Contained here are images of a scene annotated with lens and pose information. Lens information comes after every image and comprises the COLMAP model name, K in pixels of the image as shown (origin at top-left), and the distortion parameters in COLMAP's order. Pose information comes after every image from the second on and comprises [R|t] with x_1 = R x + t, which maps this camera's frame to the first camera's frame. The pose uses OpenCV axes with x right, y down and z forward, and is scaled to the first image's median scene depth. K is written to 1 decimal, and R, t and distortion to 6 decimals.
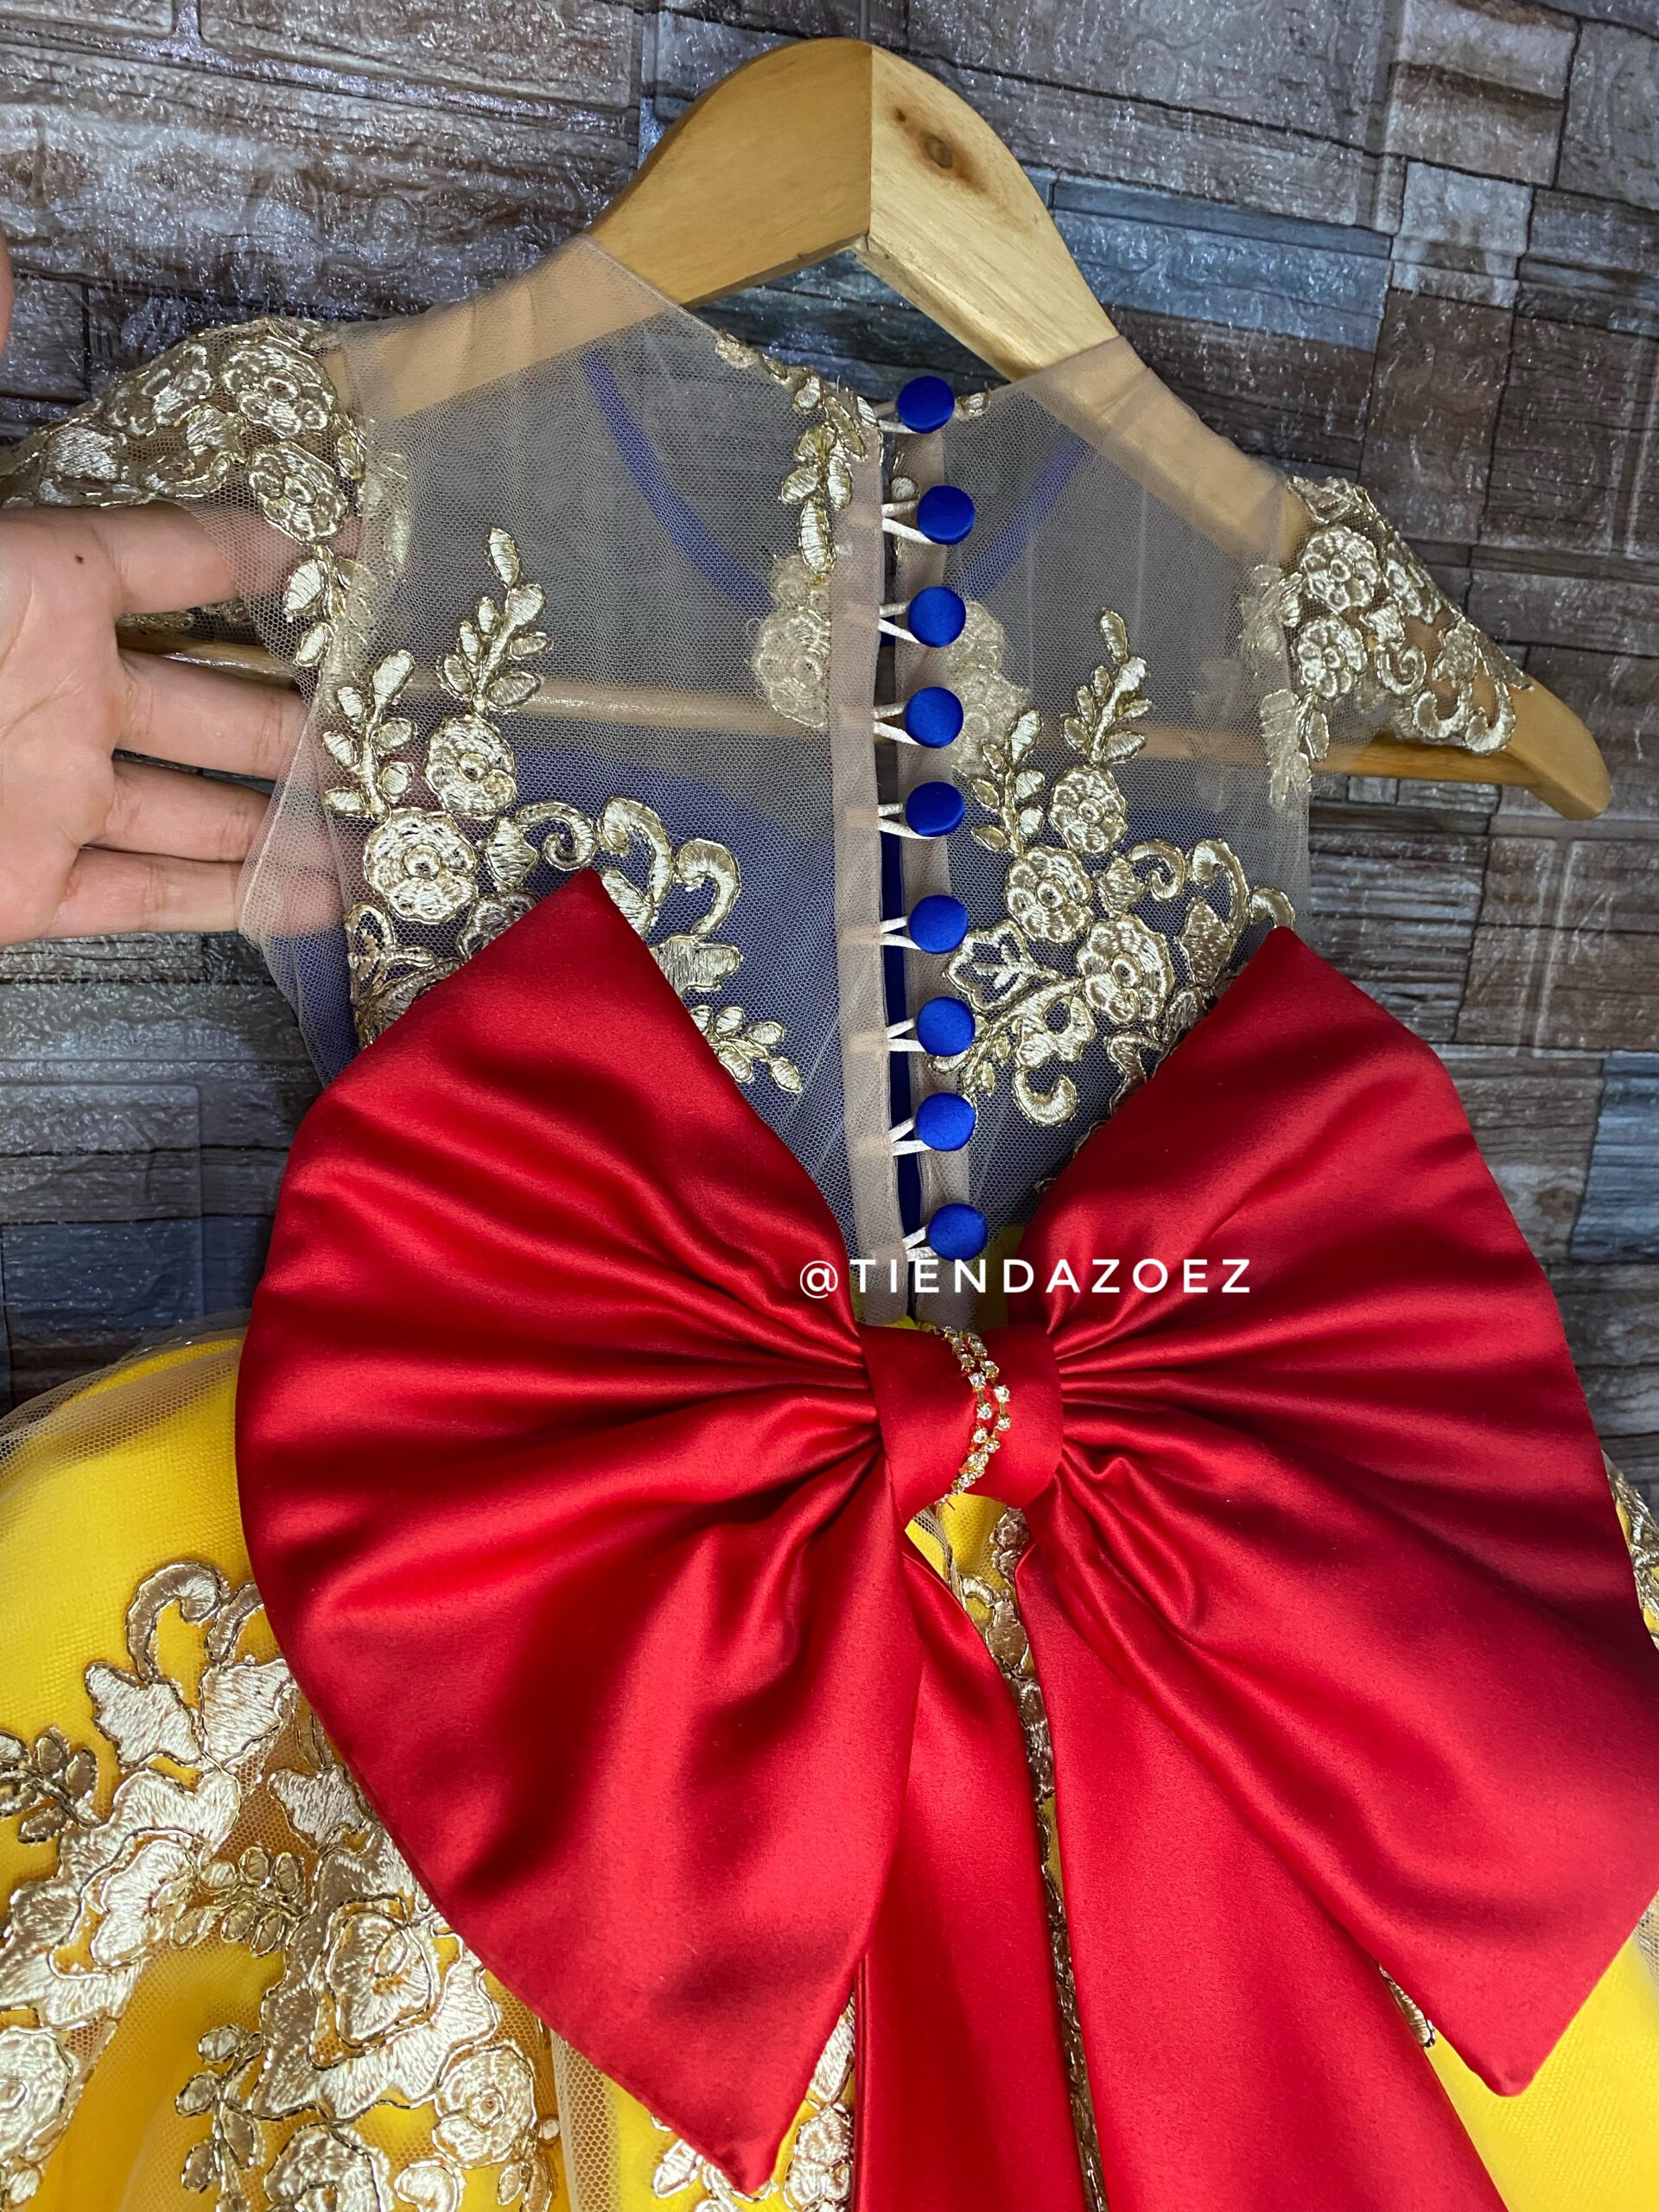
lens RADIAL K [[1663.4, 0, 779.2], [0, 1663.4, 1113.3], [0, 0, 1]] dist [-0.000234, -0.003750]
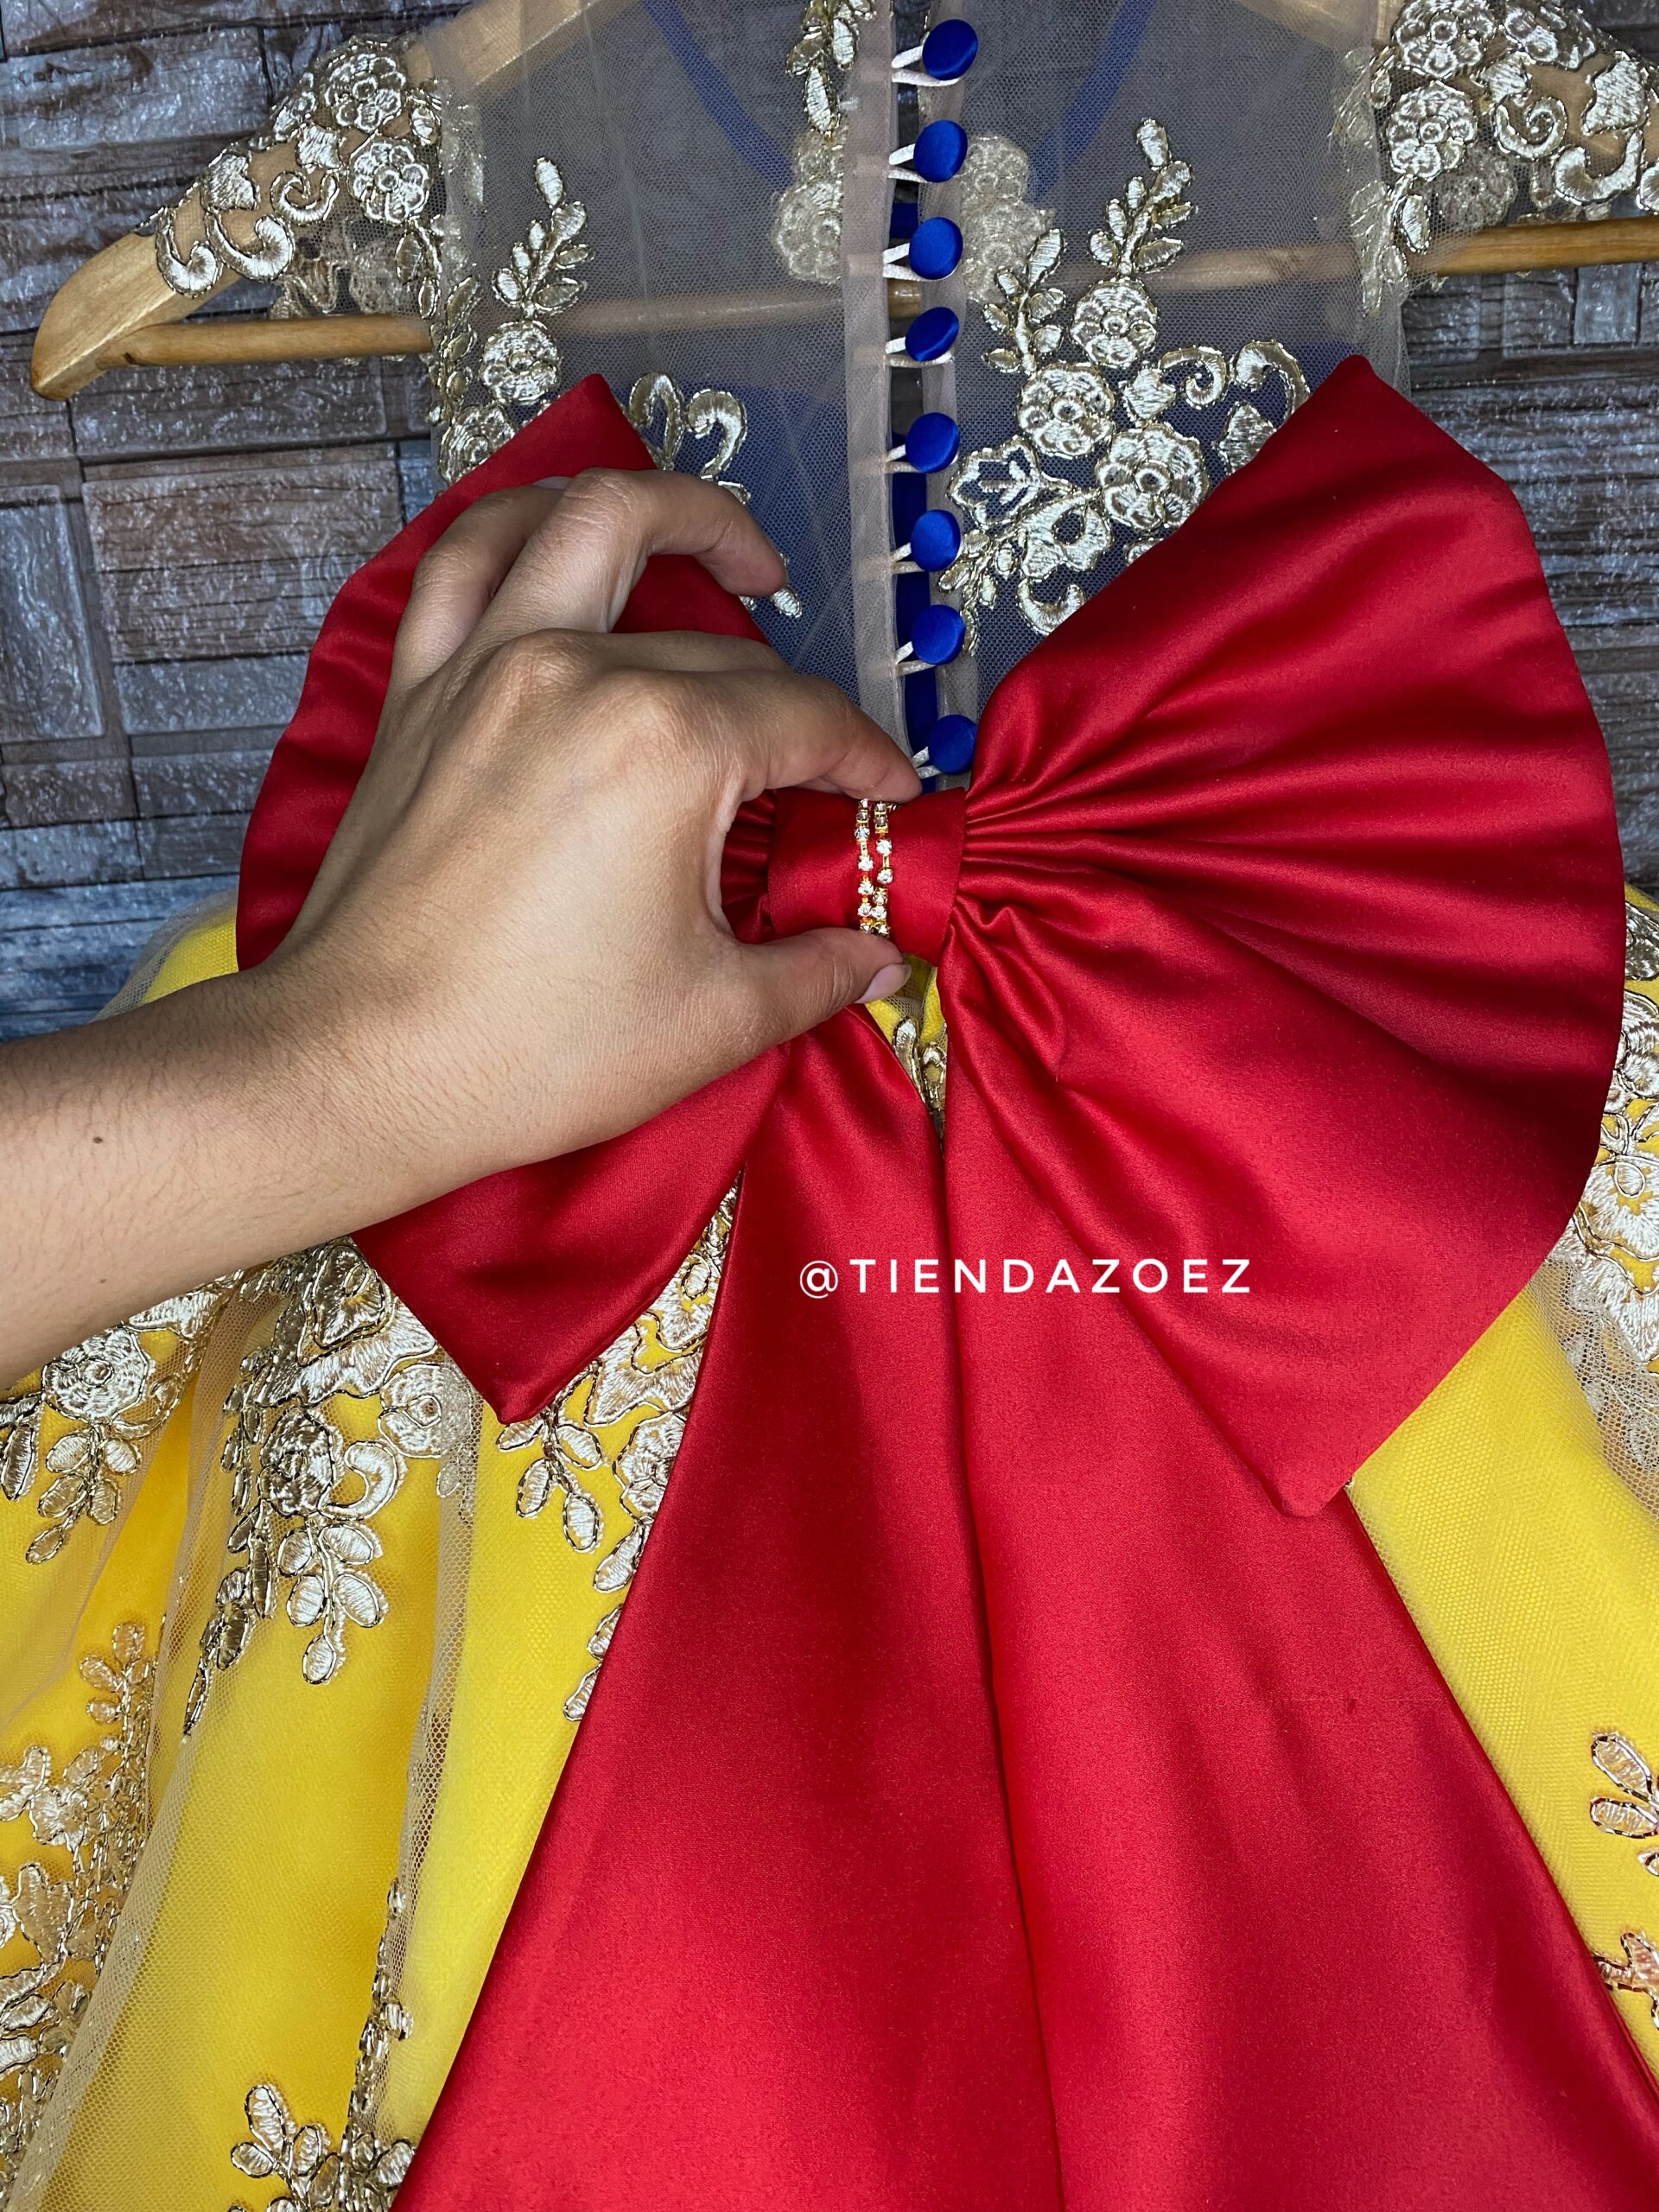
lens RADIAL K [[1786.2, 0, 840.7], [0, 1786.2, 1143.6], [0, 0, 1]] dist [-0.004062, 0.006515]
pose [[0.934416, -0.019092, -0.355671, 0.396010], [0.030545, 0.999179, 0.026611, 0.267617], [0.354871, -0.035730, 0.934232, -0.063231]]
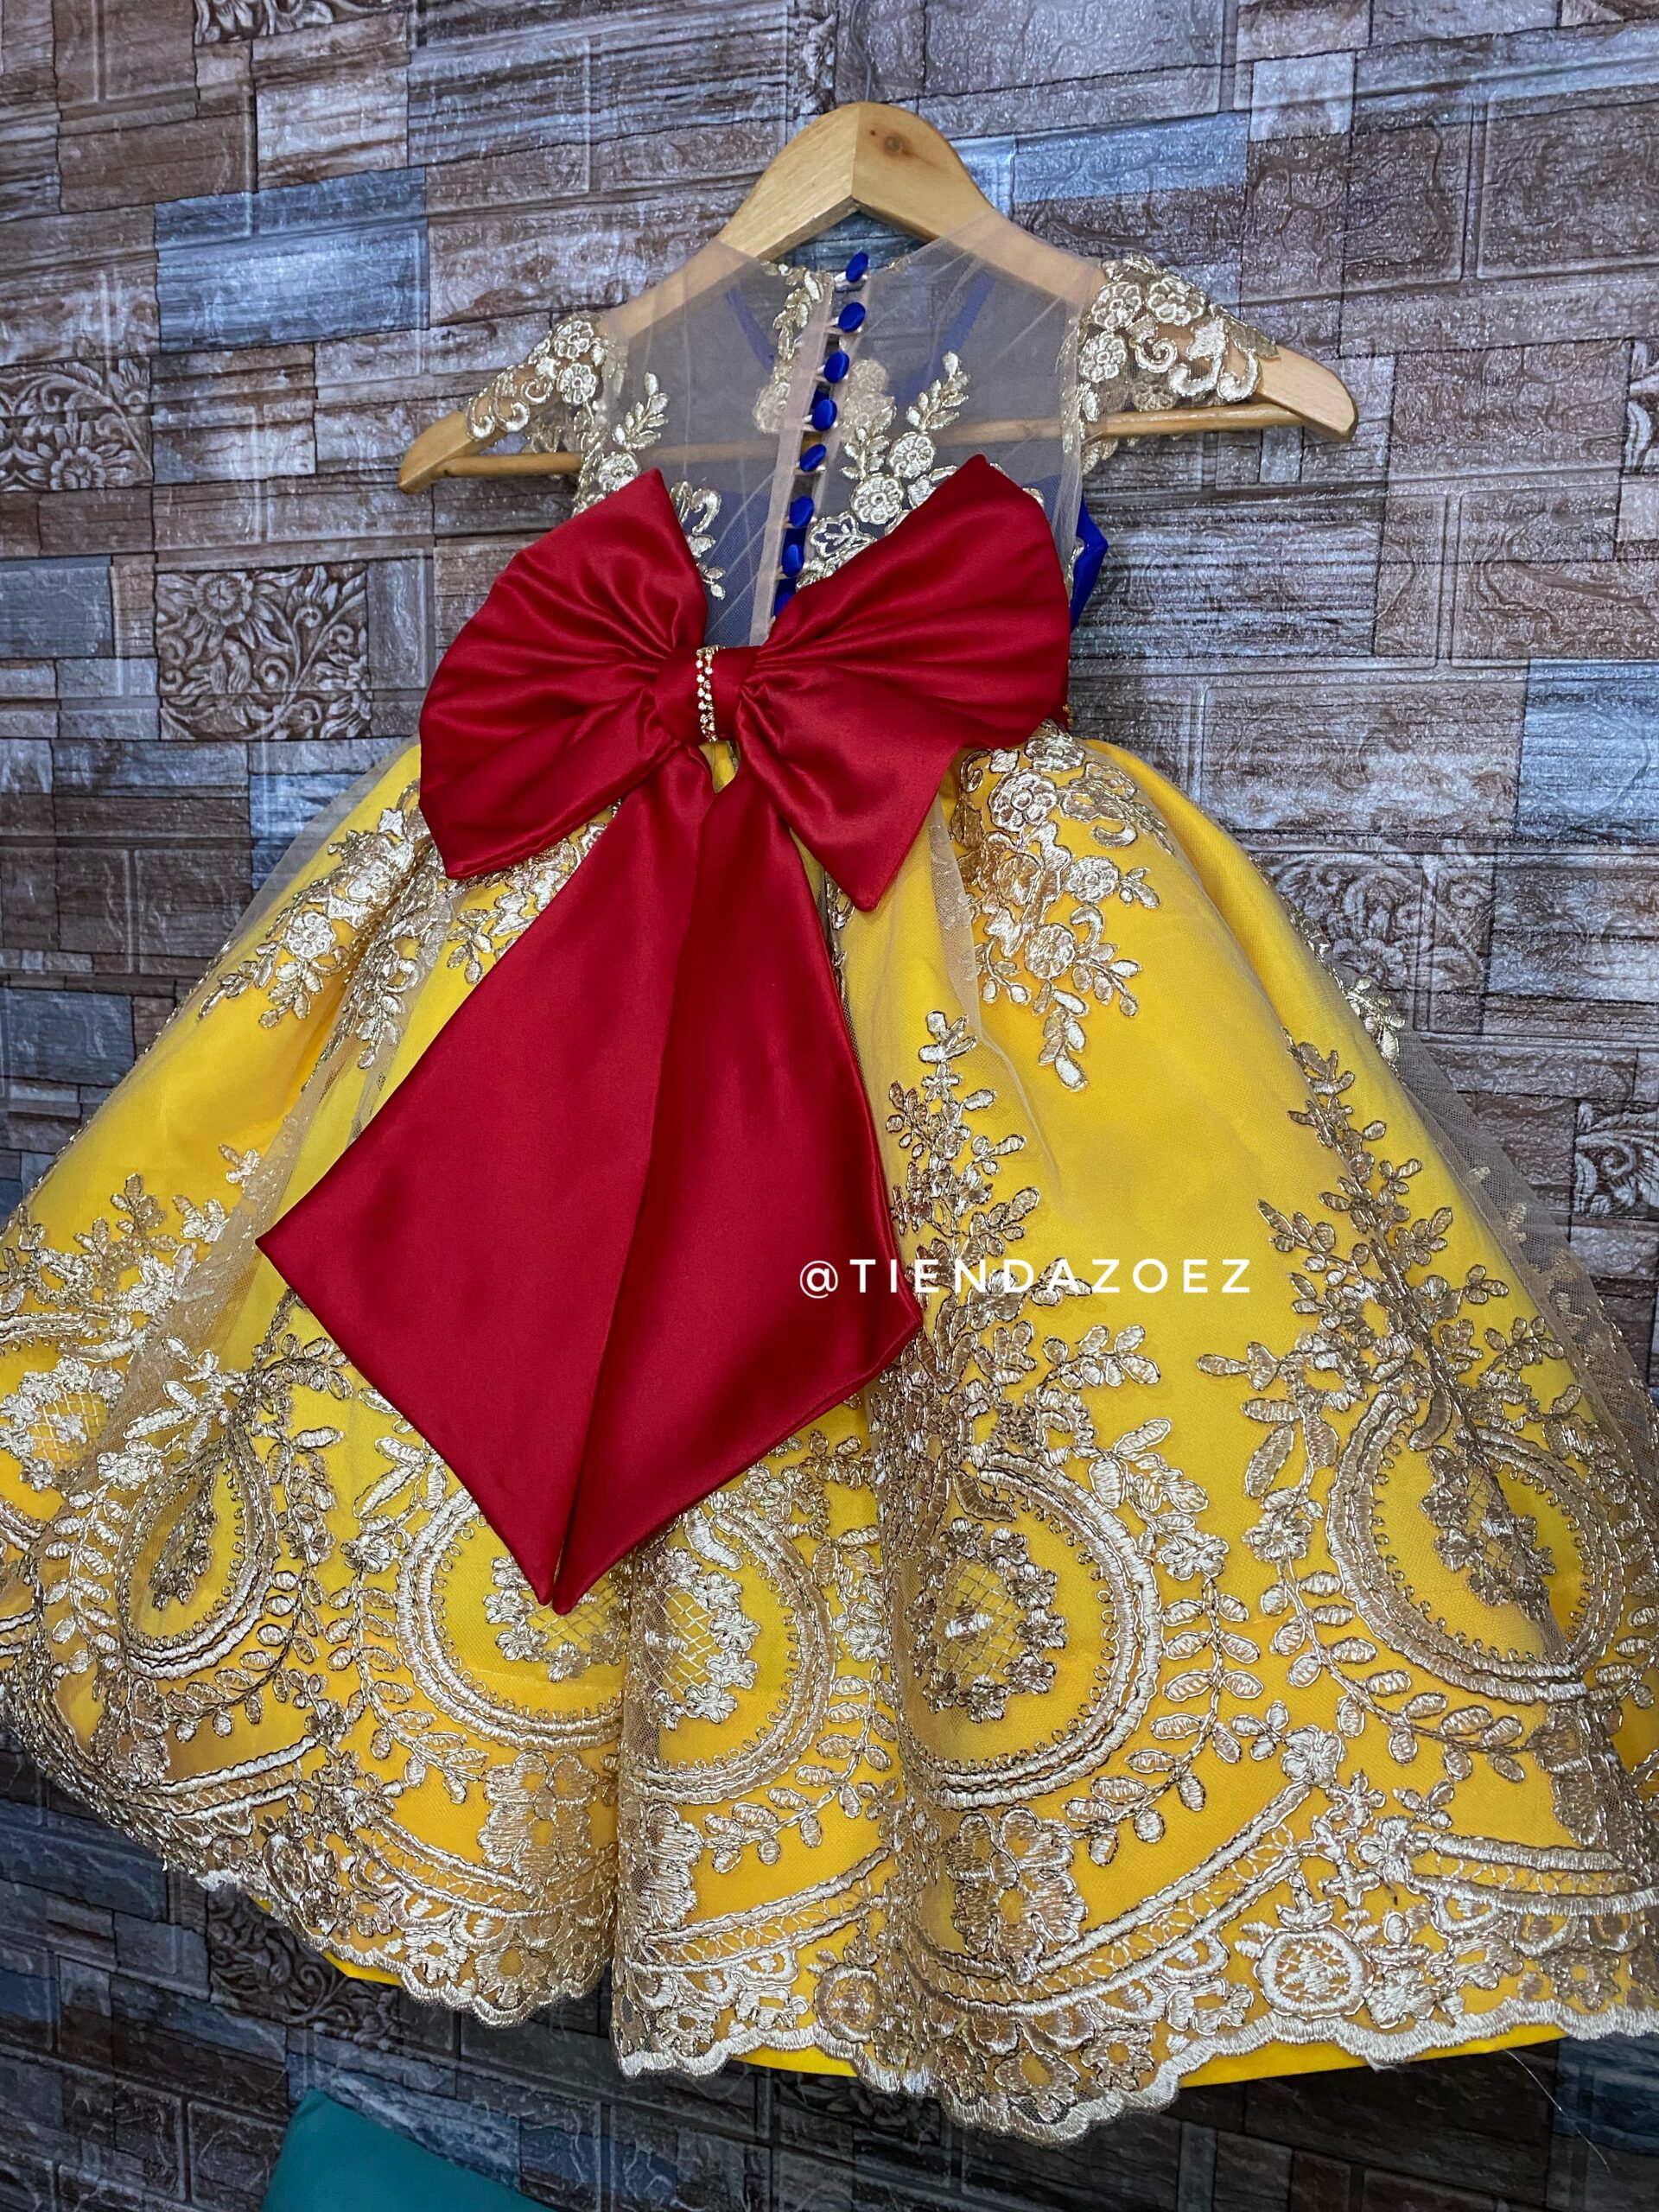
lens RADIAL K [[1728.2, 0, 828.0], [0, 1728.2, 1110.2], [0, 0, 1]] dist [0.004361, -0.003849]
pose [[0.806142, 0.035102, -0.590680, 1.247277], [-0.118092, 0.987701, -0.102472, 0.725265], [0.579819, 0.152362, 0.800372, -0.450859]]
